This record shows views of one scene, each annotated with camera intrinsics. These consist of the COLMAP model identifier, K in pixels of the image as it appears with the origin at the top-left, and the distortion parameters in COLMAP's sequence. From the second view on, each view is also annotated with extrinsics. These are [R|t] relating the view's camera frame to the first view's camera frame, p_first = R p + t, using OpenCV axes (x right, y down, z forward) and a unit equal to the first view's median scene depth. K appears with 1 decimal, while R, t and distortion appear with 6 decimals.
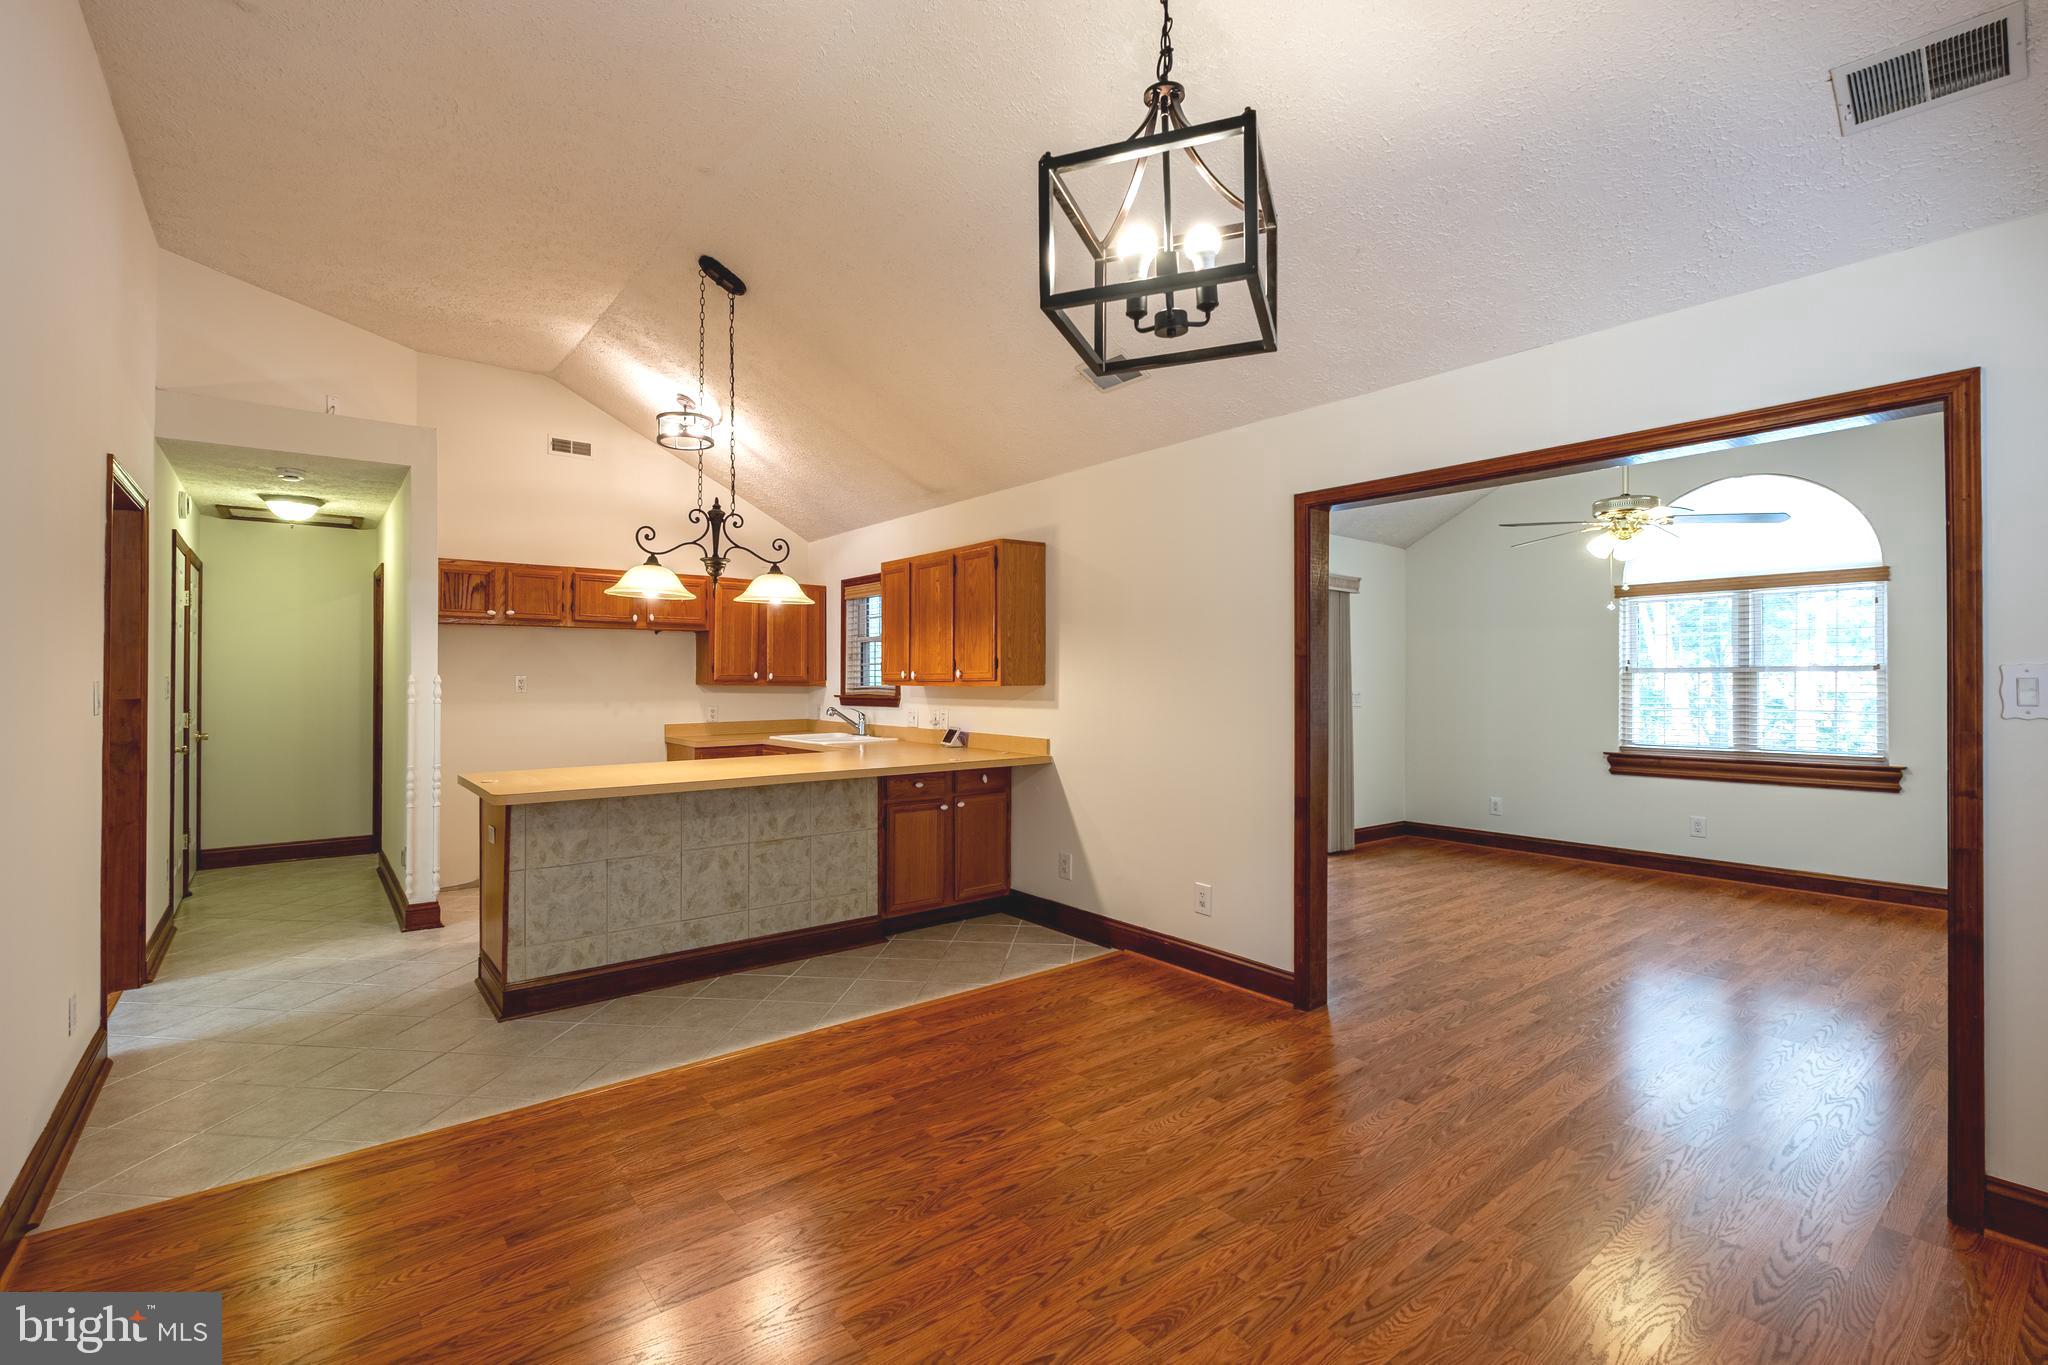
lens RADIAL K [[913.5, 0, 1024.0], [0, 913.5, 682.5], [0, 0, 1]] dist [-0.000221, -0.000035]
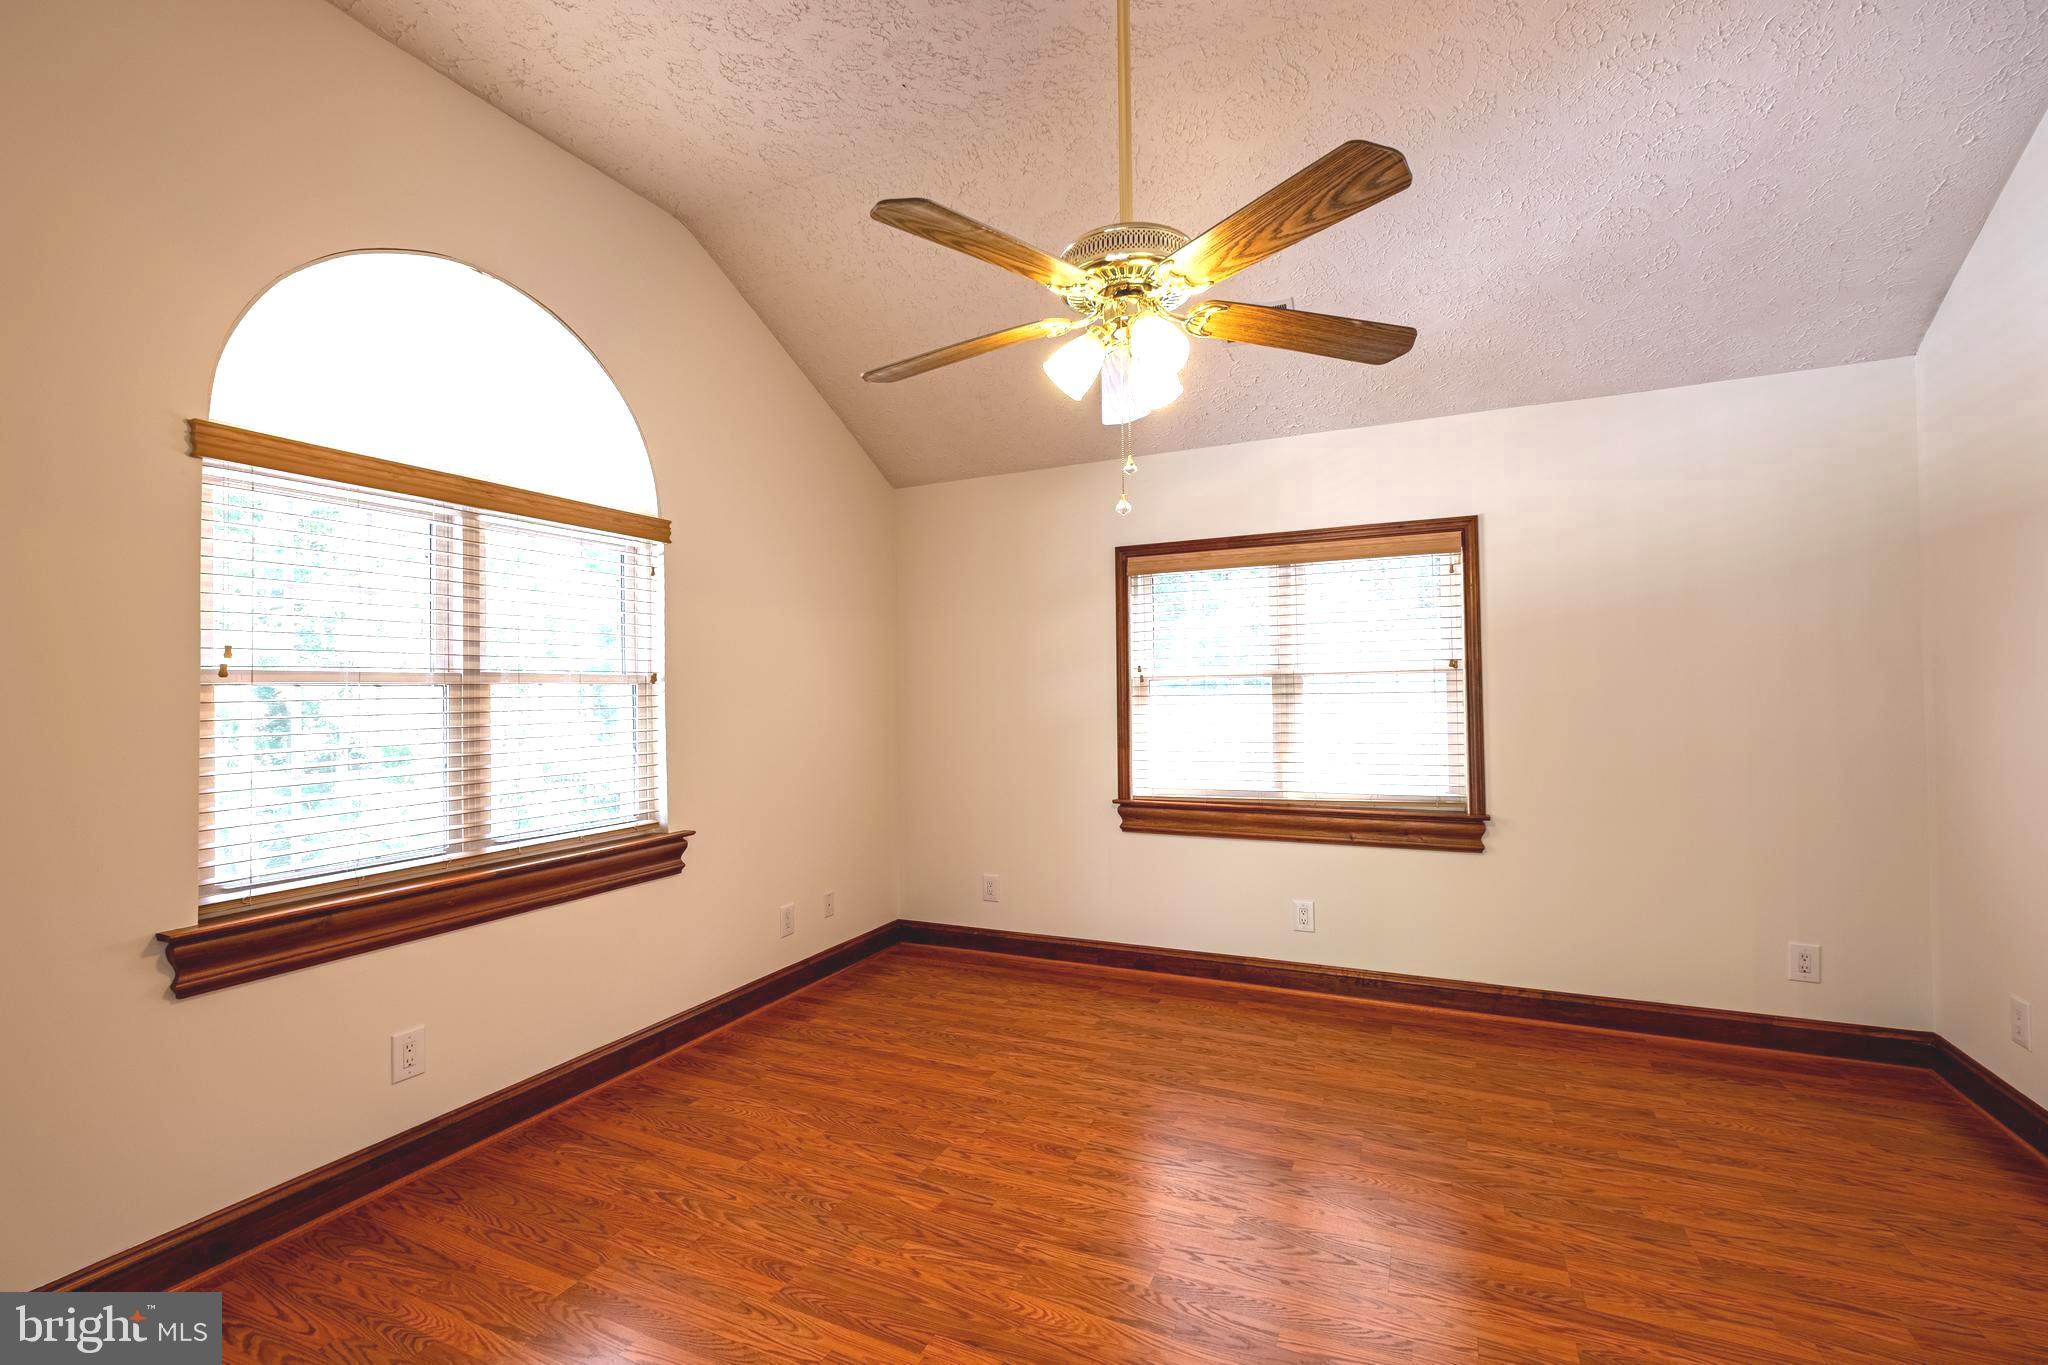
lens RADIAL K [[870.2, 0, 1024.0], [0, 870.2, 682.5], [0, 0, 1]] dist [0.000250, 0.000032]
pose [[-0.443808, 0.018983, 0.895921, 0.267987], [0.012525, 0.999809, -0.014980, -0.001596], [-0.896034, 0.004573, -0.443961, 0.956621]]
